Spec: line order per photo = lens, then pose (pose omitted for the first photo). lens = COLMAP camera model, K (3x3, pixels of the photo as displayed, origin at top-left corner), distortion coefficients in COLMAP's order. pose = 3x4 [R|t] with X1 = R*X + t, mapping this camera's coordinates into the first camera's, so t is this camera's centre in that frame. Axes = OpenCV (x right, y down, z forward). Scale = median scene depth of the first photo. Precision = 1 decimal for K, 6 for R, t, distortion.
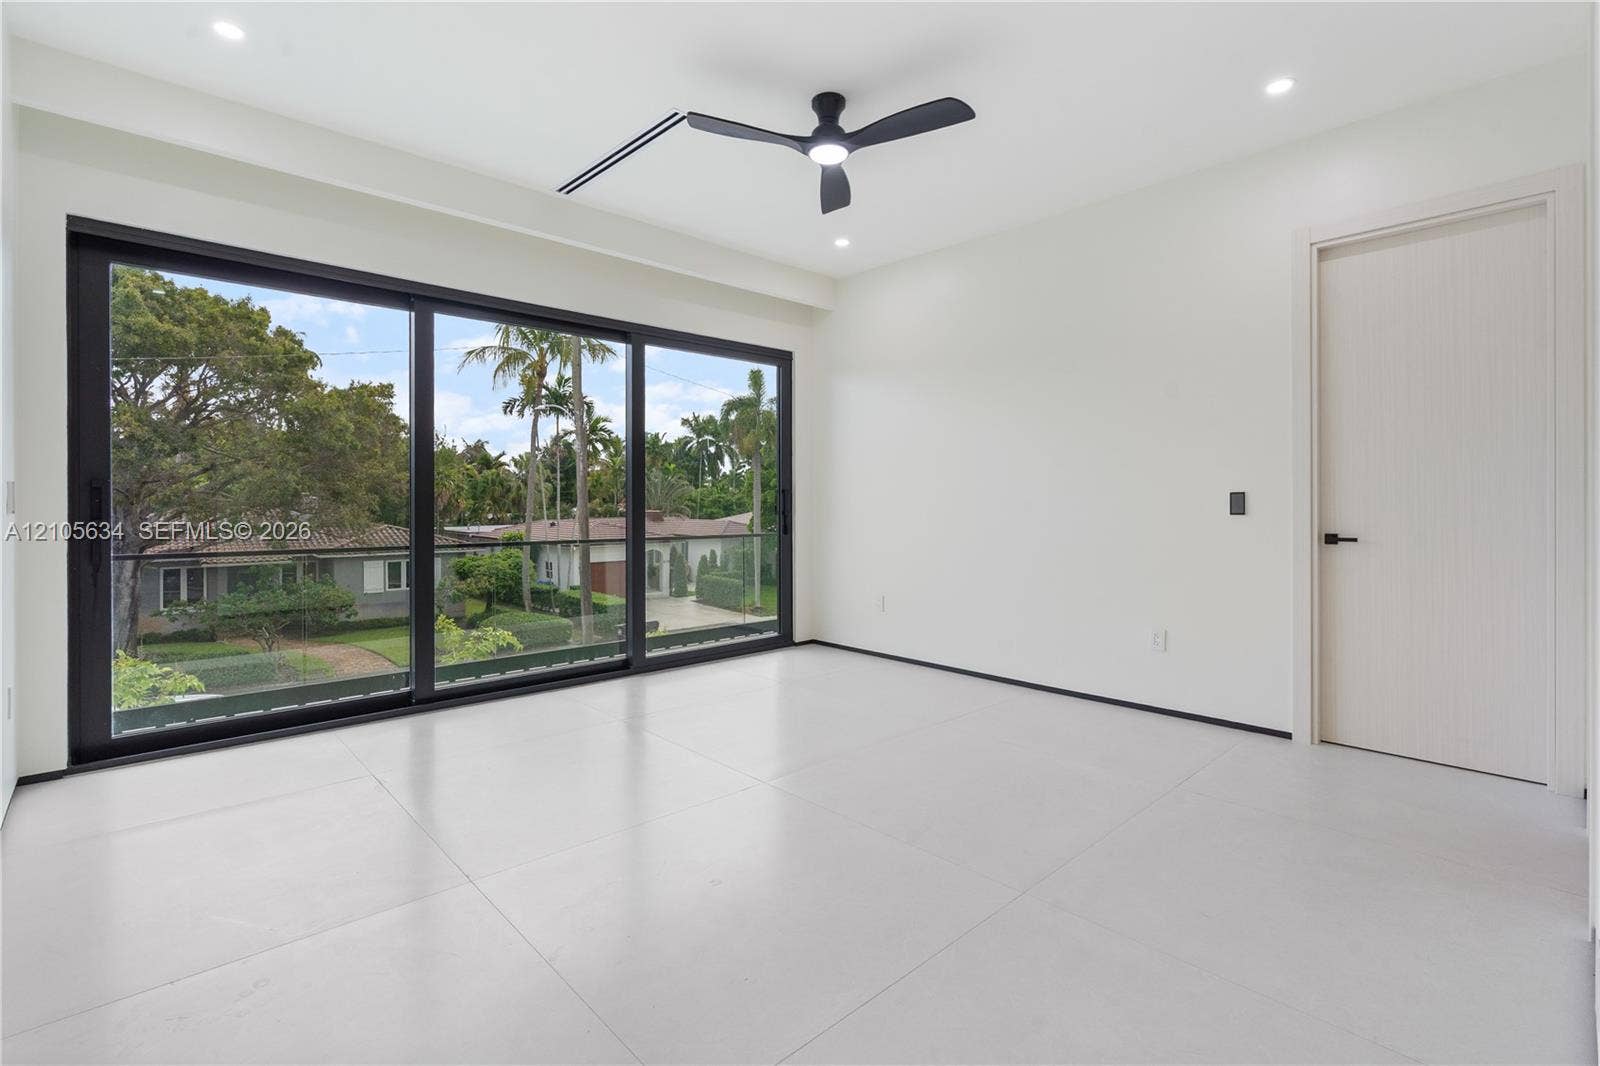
lens RADIAL K [[761.9, 0, 800.3], [0, 761.9, 502.5], [0, 0, 1]] dist [0.000576, 0.000254]
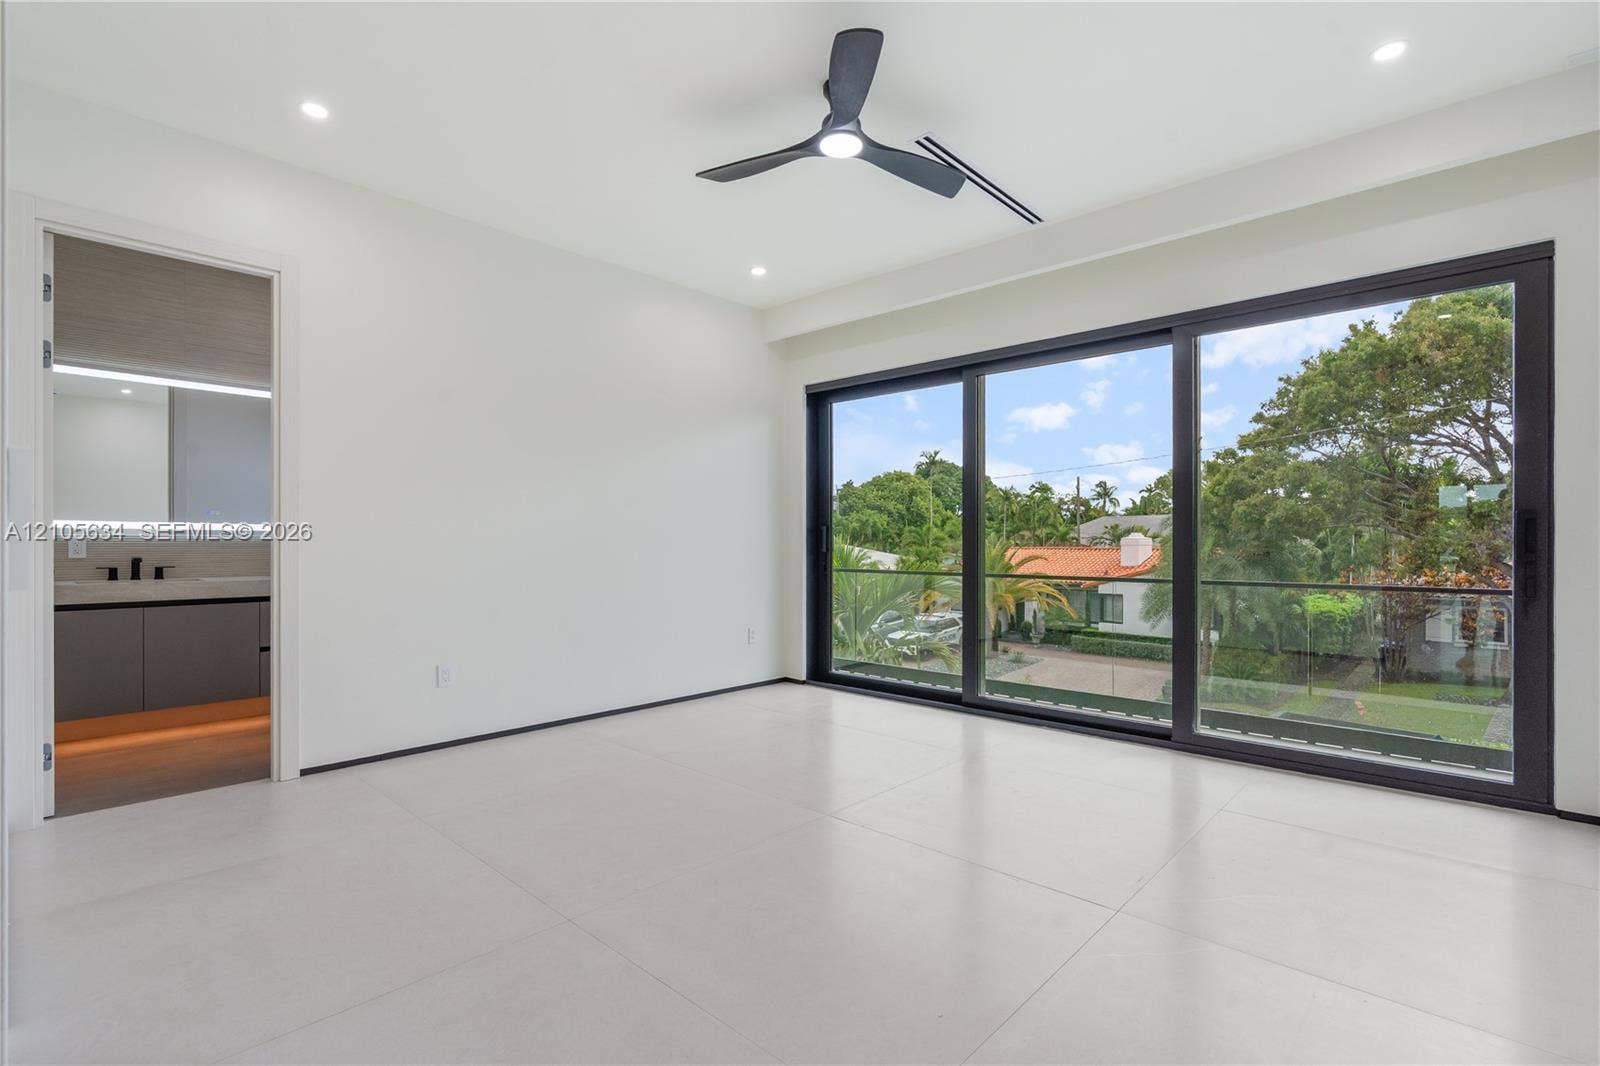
lens RADIAL K [[731.1, 0, 799.2], [0, 731.1, 548.7], [0, 0, 1]] dist [-0.001046, -0.000199]
pose [[0.068899, 0.003831, -0.997616, 0.516948], [-0.002627, 0.999990, 0.003659, 0.010676], [0.997620, 0.002369, 0.068908, 0.531771]]
